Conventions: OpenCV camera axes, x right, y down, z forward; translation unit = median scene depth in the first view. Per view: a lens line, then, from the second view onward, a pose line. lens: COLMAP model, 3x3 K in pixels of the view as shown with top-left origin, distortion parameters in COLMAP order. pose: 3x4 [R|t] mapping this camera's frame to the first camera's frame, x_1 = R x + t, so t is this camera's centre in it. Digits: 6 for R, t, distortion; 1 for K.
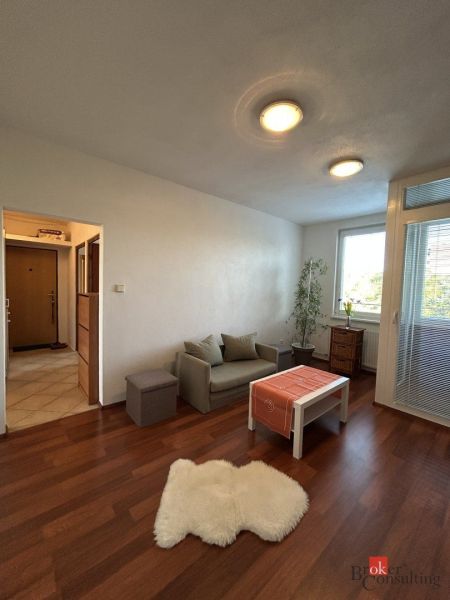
lens RADIAL K [[243.7, 0, 228.1], [0, 243.7, 300.9], [0, 0, 1]] dist [0.000953, 0.000251]
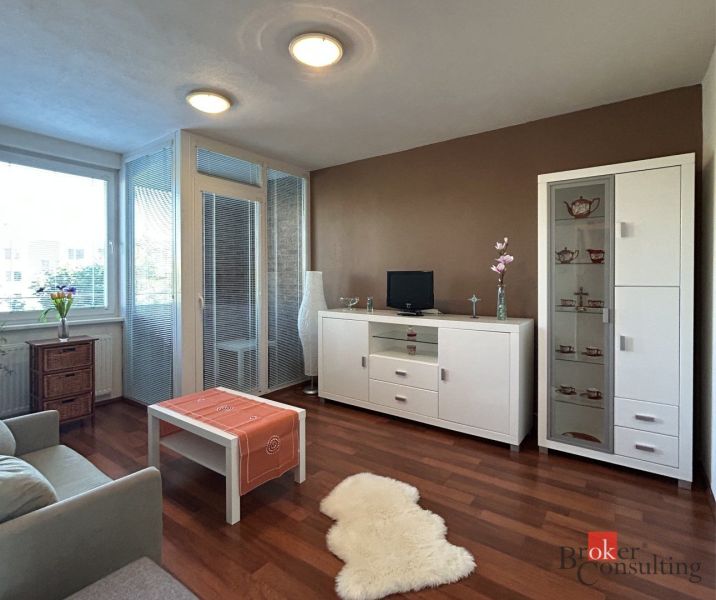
lens RADIAL K [[392.5, 0, 359.8], [0, 392.5, 280.9], [0, 0, 1]] dist [0.002342, 0.000418]
pose [[-0.225414, -0.040414, 0.973425, -0.807921], [0.056435, 0.996920, 0.054458, -0.050877], [-0.972627, 0.067210, -0.222439, 0.877165]]
